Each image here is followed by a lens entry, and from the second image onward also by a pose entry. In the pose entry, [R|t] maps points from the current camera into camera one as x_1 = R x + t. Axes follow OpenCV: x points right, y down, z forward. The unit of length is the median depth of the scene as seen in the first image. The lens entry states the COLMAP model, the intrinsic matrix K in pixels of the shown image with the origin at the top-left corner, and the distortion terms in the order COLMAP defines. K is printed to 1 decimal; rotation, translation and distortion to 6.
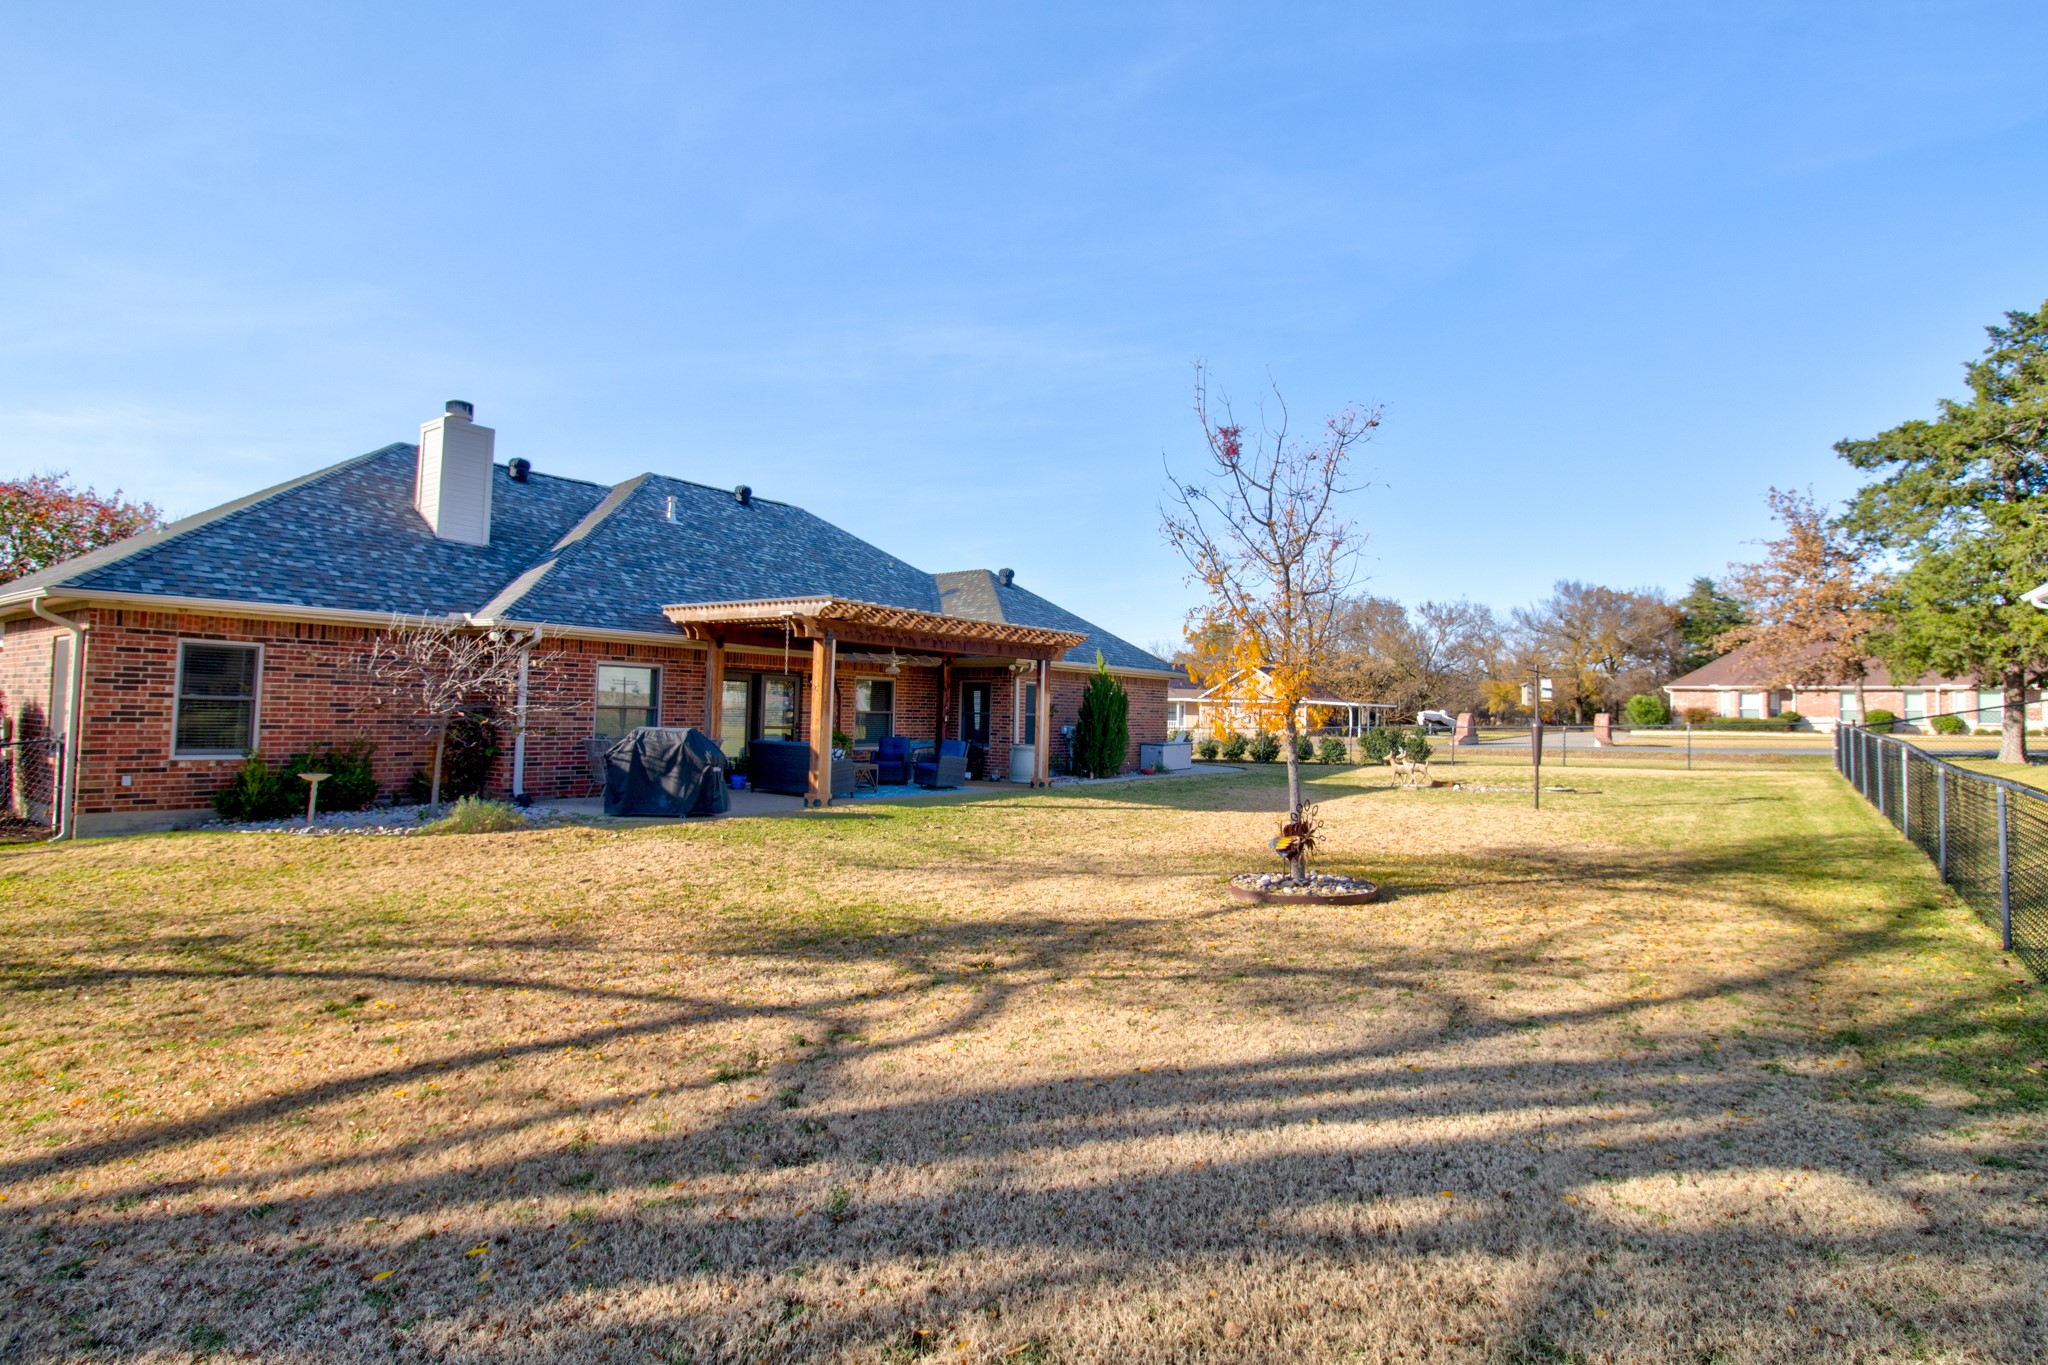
lens RADIAL K [[1035.6, 0, 1020.2], [0, 1035.6, 668.9], [0, 0, 1]] dist [-0.000972, -0.001338]
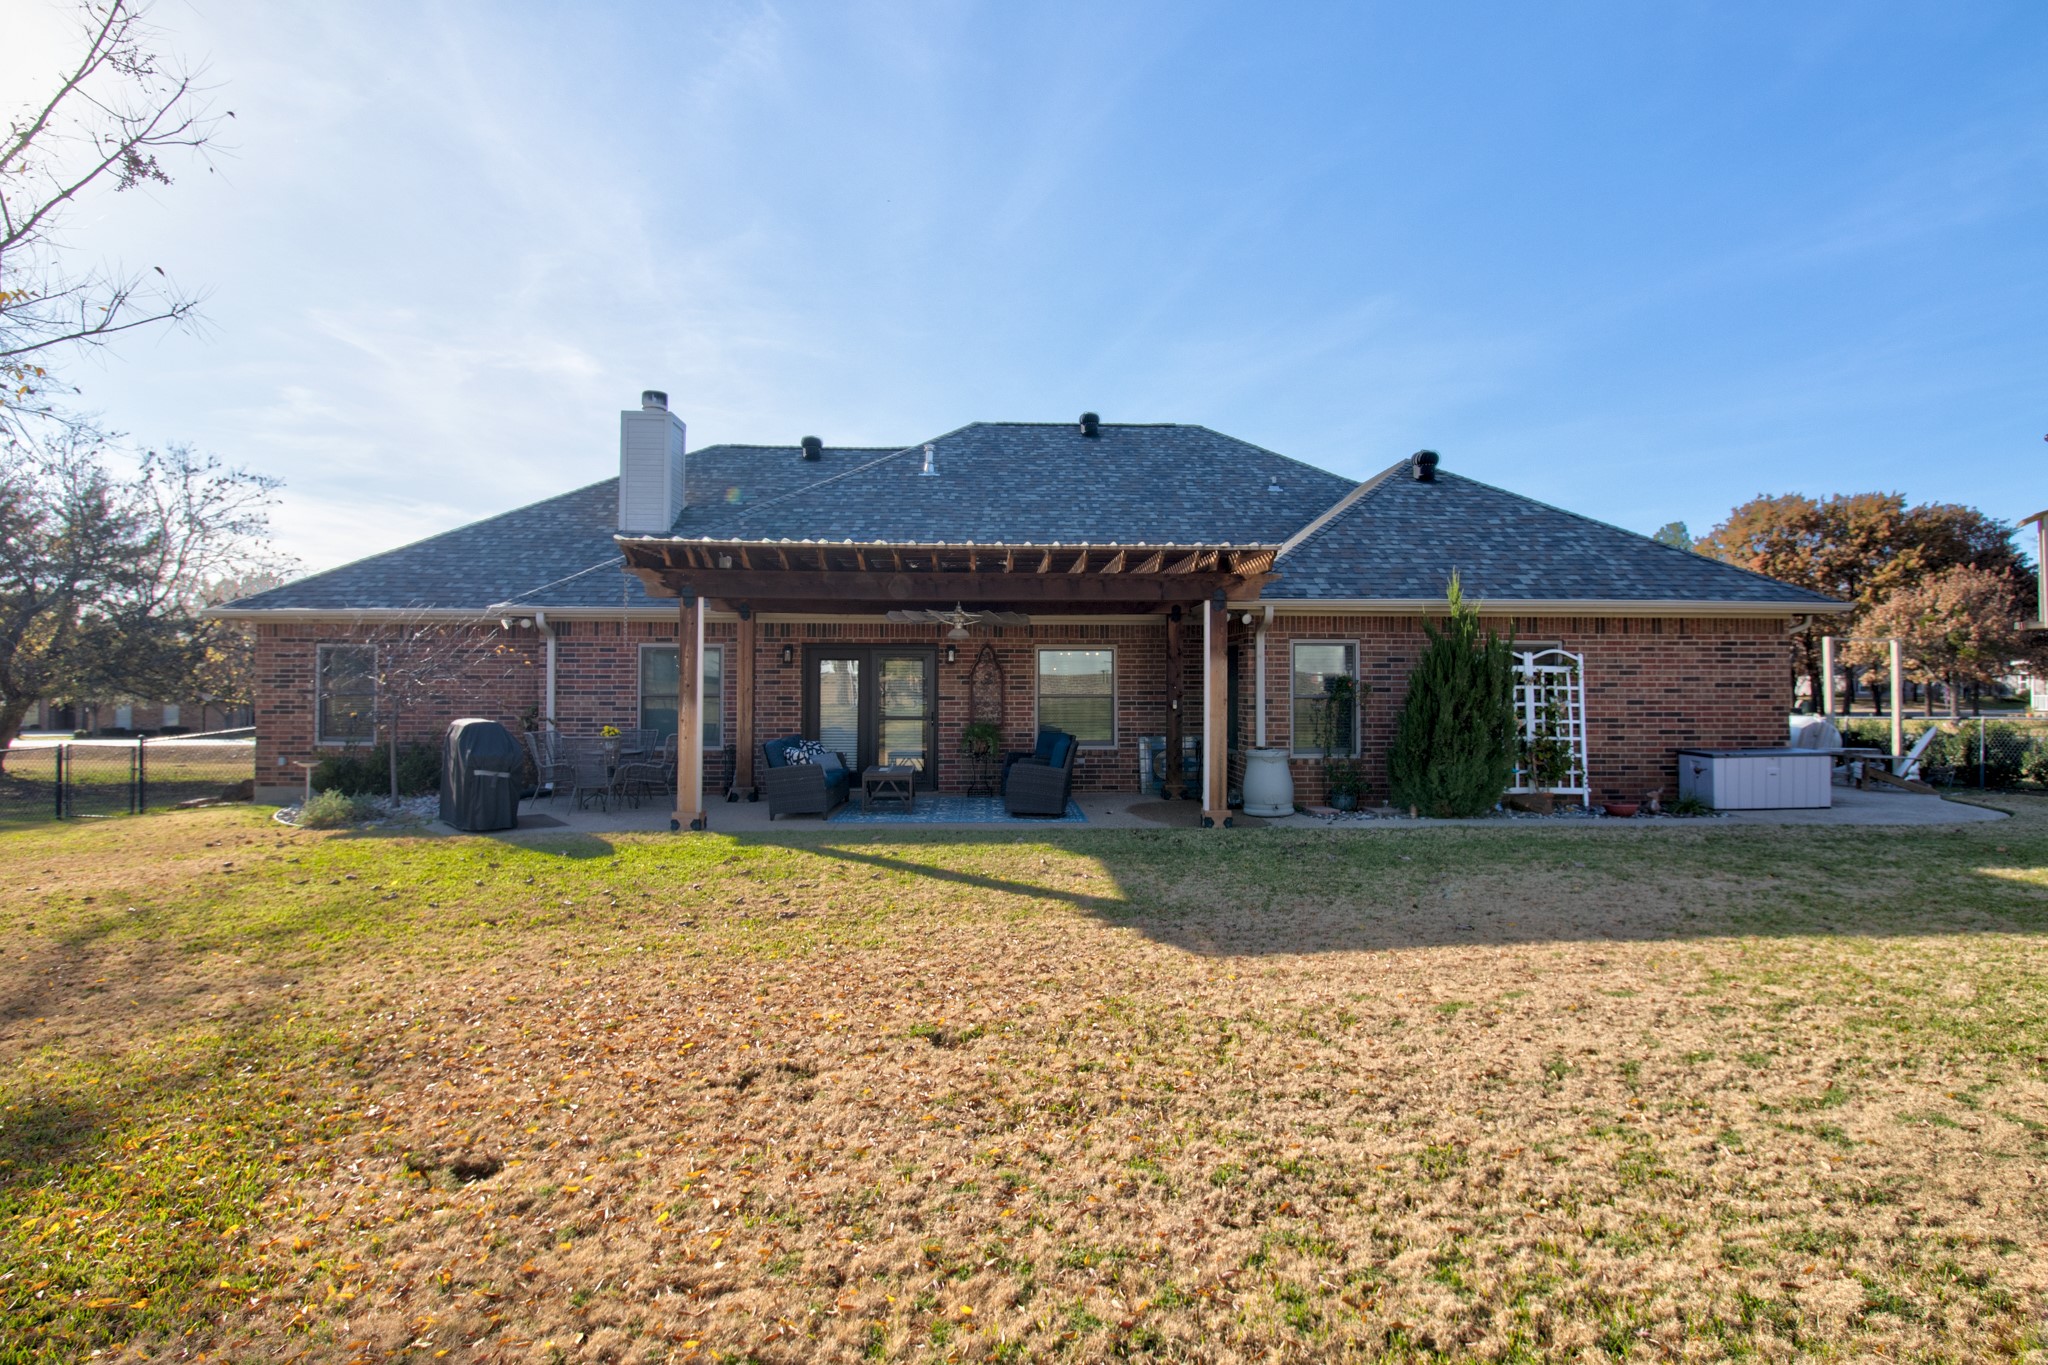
lens RADIAL K [[1035.6, 0, 1020.2], [0, 1035.6, 668.9], [0, 0, 1]] dist [-0.000972, -0.001338]
pose [[0.607599, -0.032670, -0.793572, 0.435795], [0.045655, 0.998938, -0.006169, 0.029746], [0.792931, -0.032482, 0.608445, 0.620852]]
